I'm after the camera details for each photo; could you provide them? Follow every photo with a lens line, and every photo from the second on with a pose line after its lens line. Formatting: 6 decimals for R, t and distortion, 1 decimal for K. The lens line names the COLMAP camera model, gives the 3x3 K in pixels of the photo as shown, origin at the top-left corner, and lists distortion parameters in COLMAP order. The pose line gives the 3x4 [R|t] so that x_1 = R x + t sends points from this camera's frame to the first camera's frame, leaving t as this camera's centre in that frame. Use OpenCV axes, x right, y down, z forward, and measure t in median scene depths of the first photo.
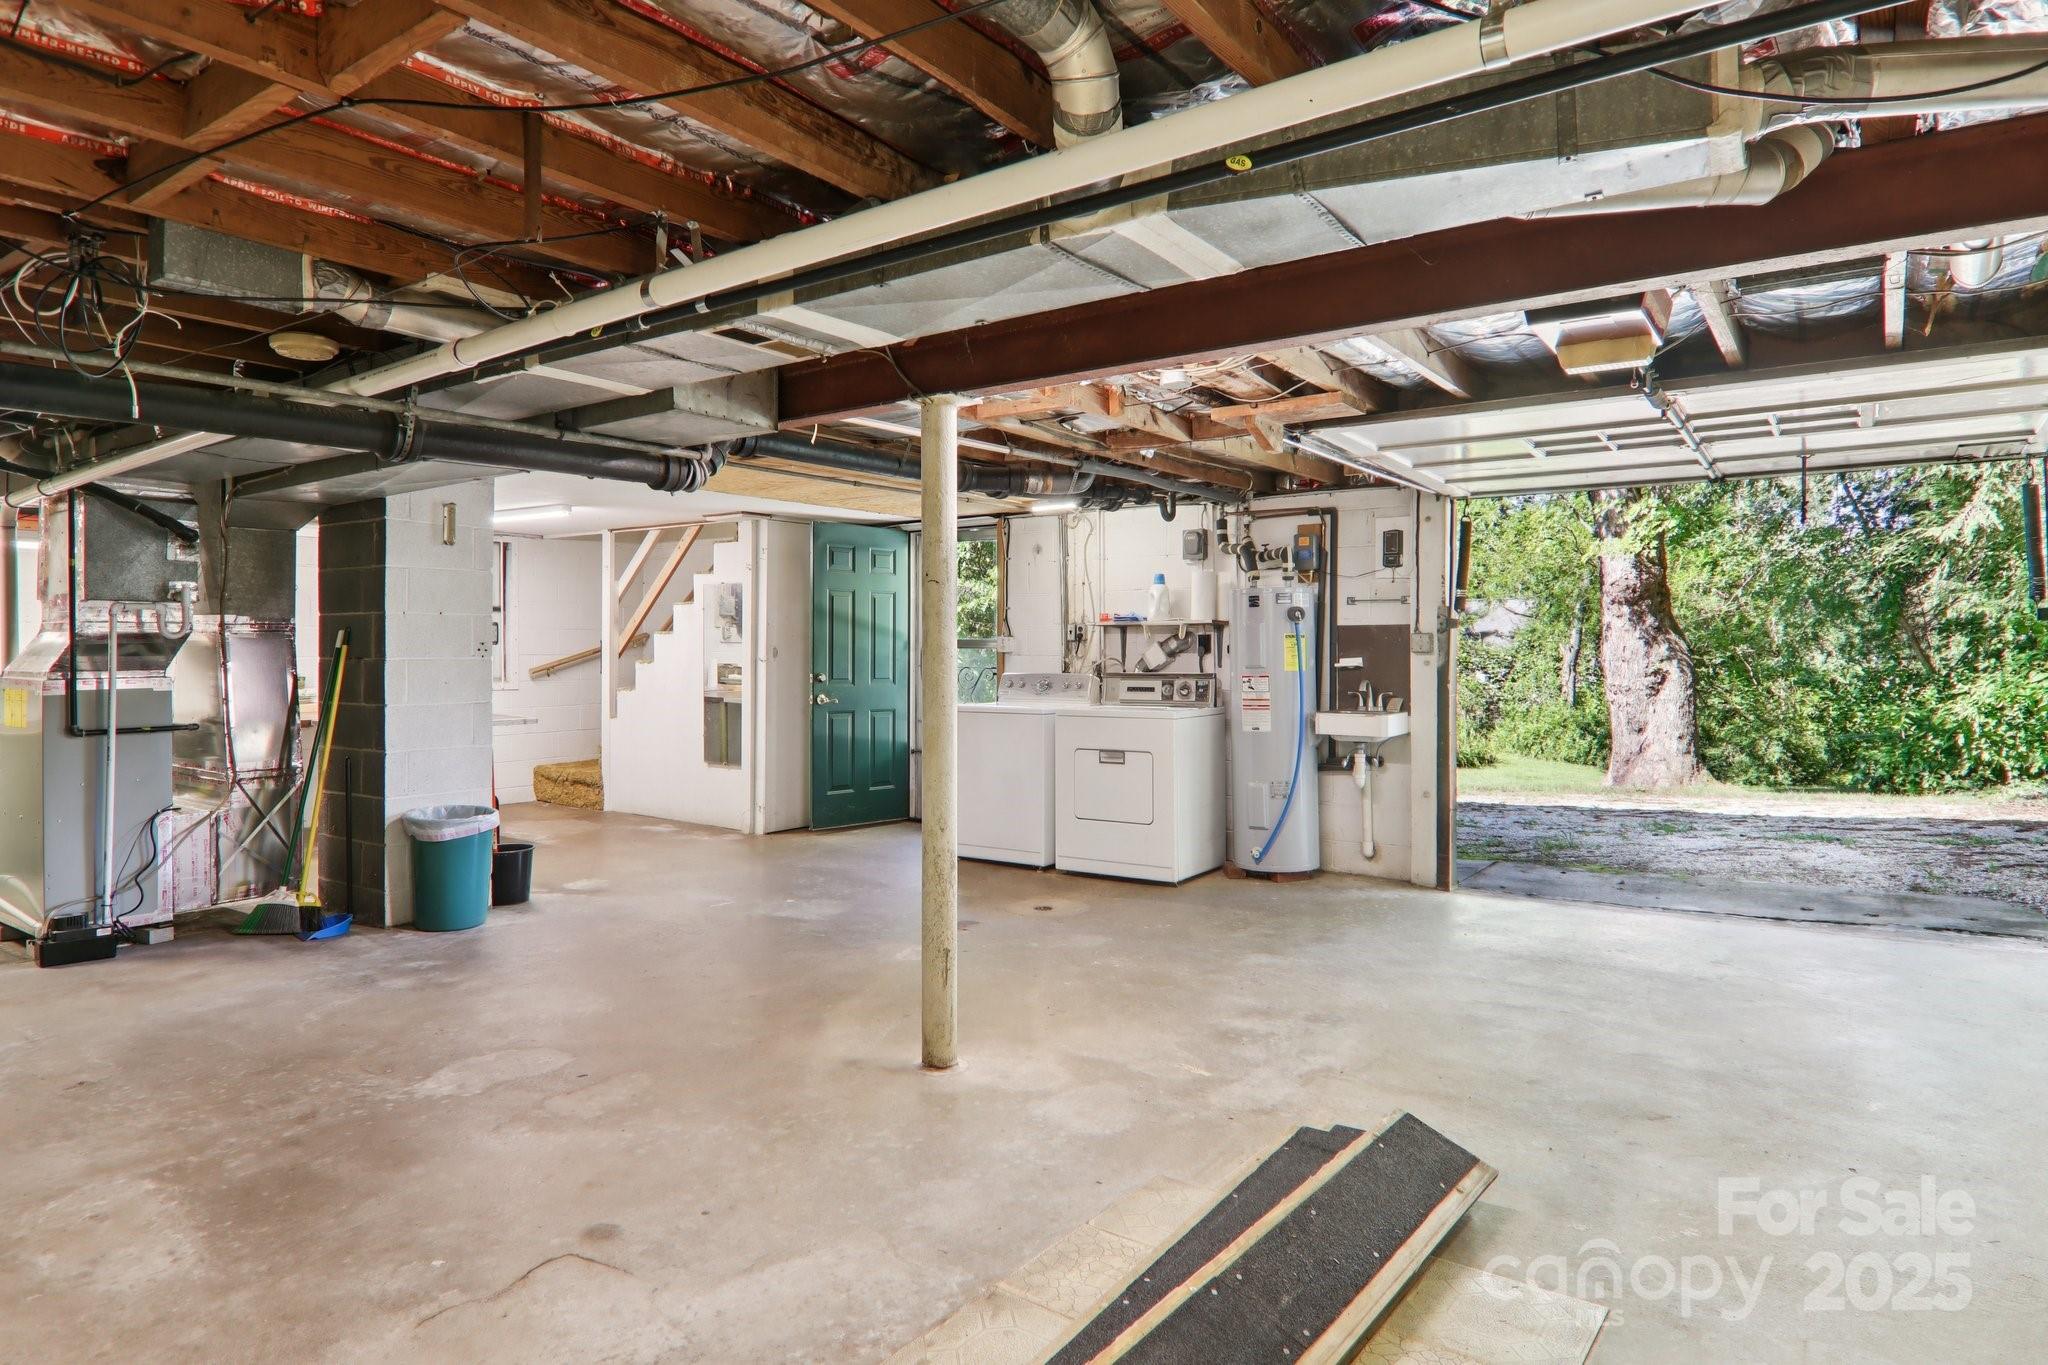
lens RADIAL K [[1183.4, 0, 1011.9], [0, 1183.4, 652.6], [0, 0, 1]] dist [0.006784, -0.021475]
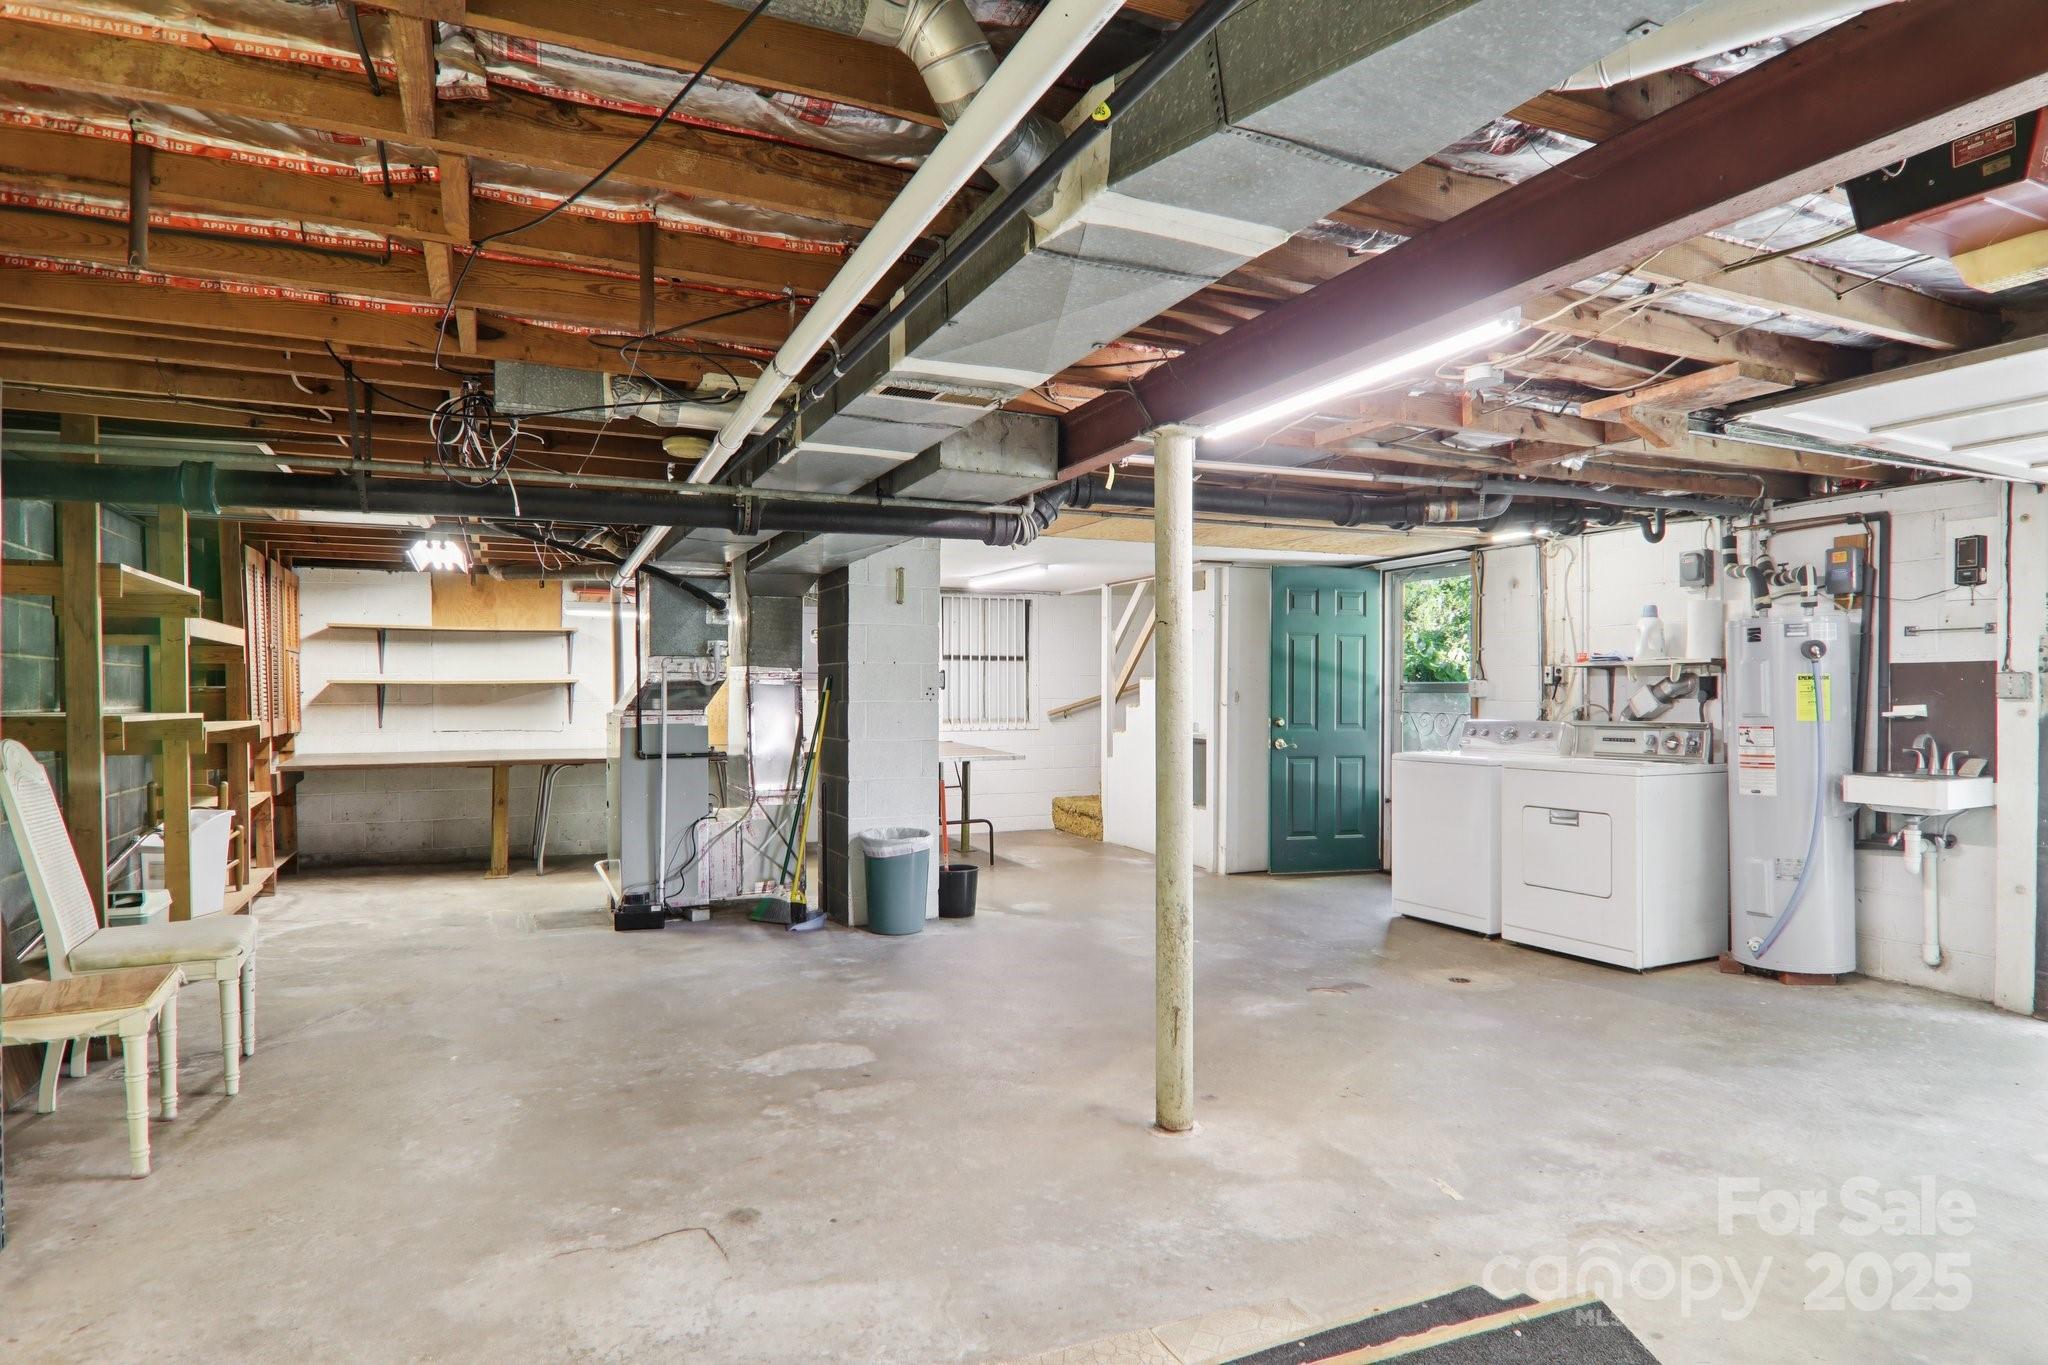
lens RADIAL K [[1134.2, 0, 1025.5], [0, 1134.2, 702.2], [0, 0, 1]] dist [0.008541, -0.022312]
pose [[0.868873, 0.004202, -0.495017, 0.176360], [-0.002227, 0.999987, 0.004580, 0.000511], [0.495030, -0.002878, 0.868871, 0.088106]]
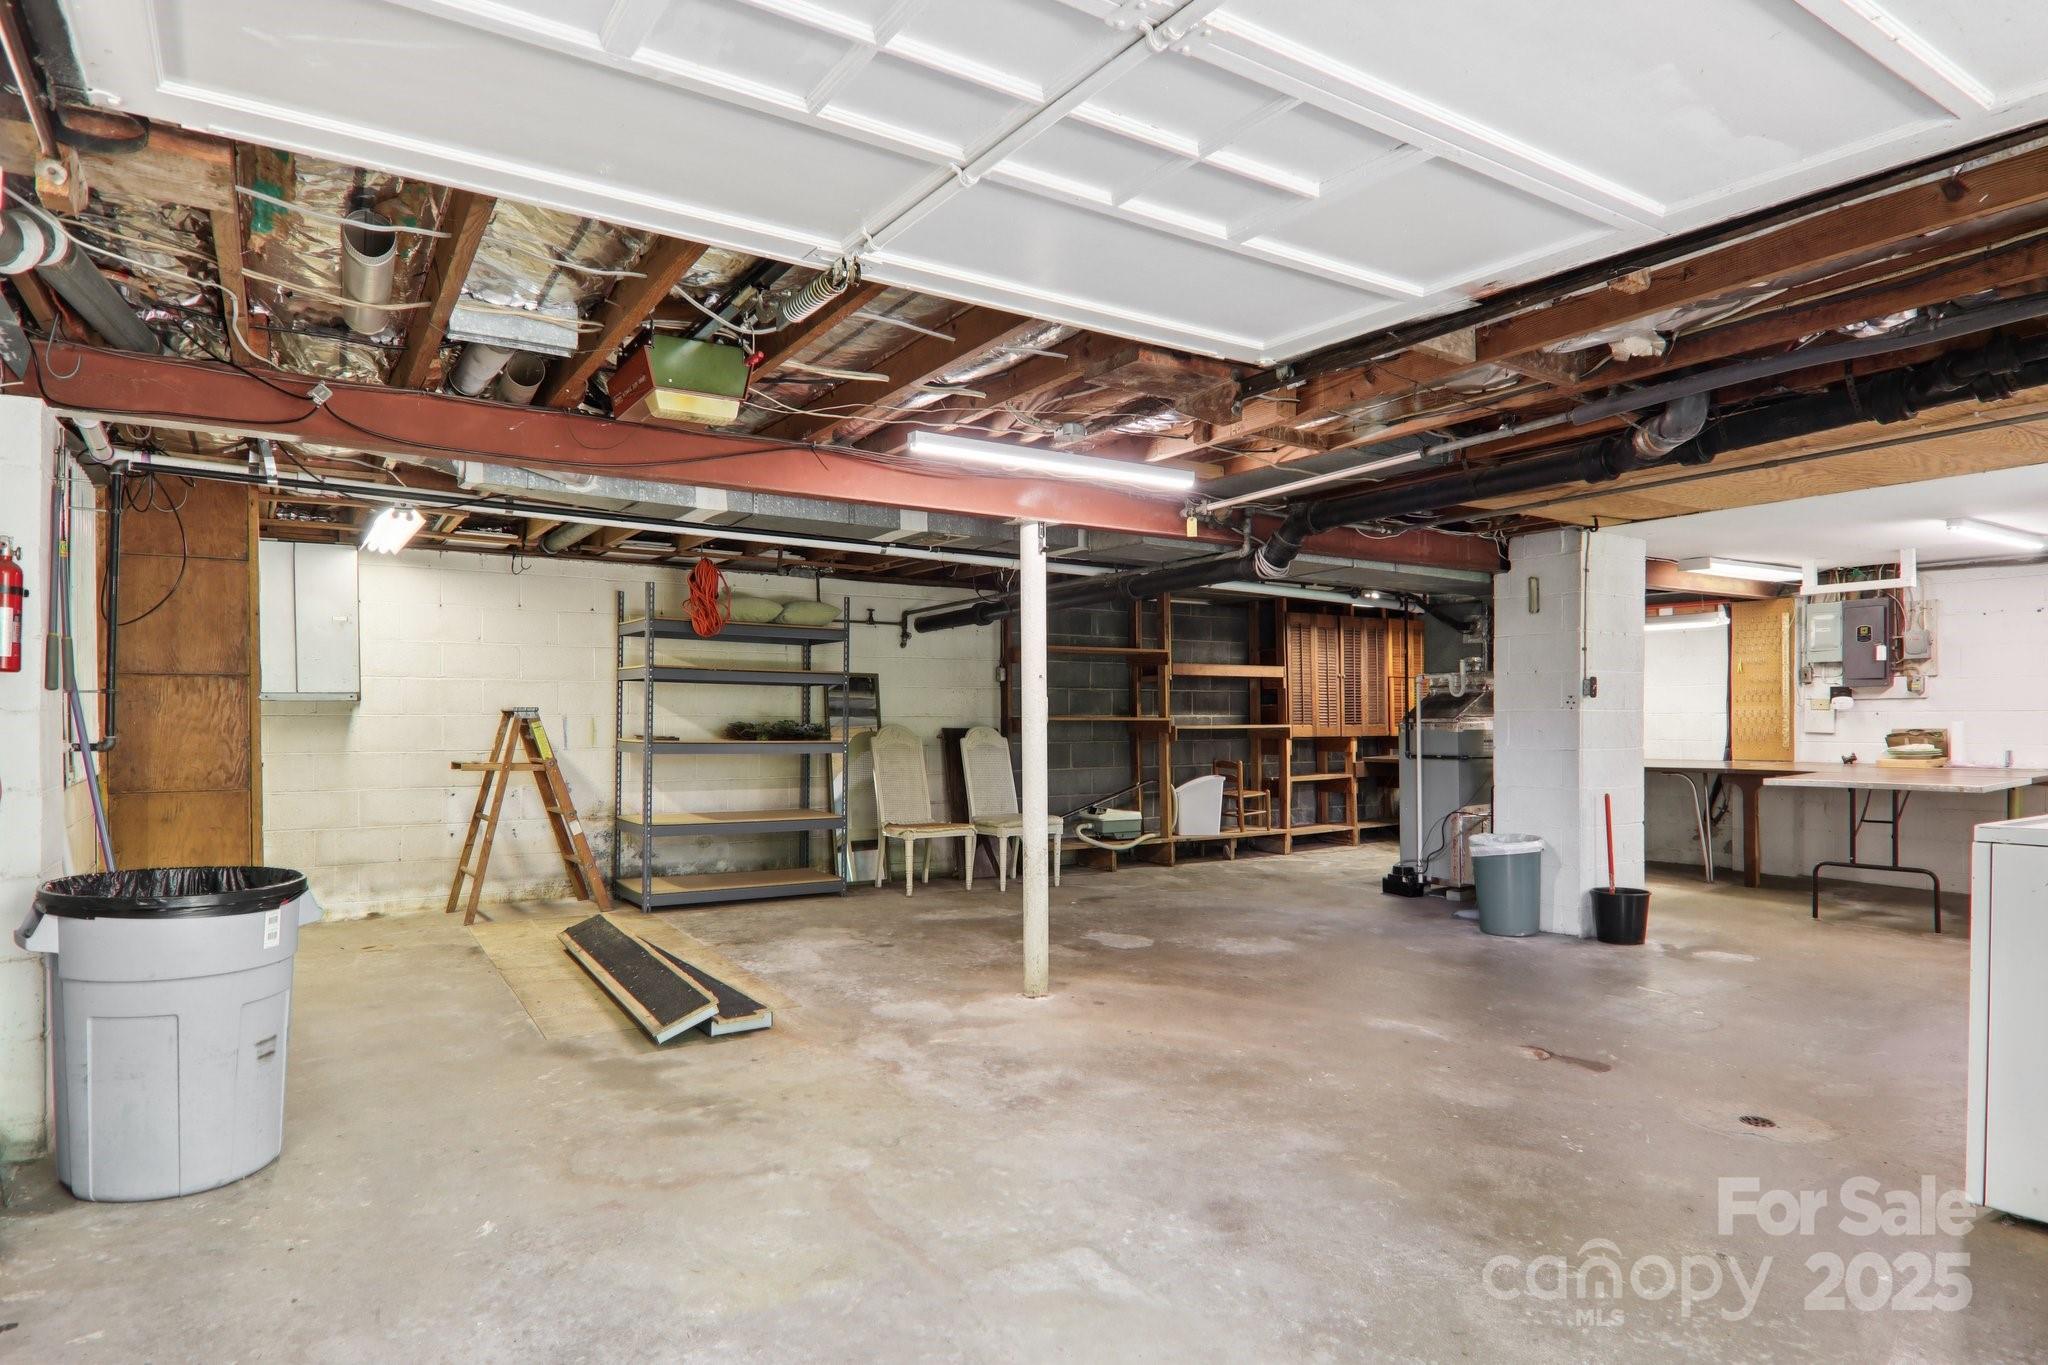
lens RADIAL K [[1161.6, 0, 1017.7], [0, 1161.6, 723.6], [0, 0, 1]] dist [0.017590, 0.002573]
pose [[-0.376501, 0.006866, -0.926391, 0.751674], [0.003345, 0.999976, 0.006052, 0.009628], [0.926410, -0.000820, -0.376515, 0.920821]]
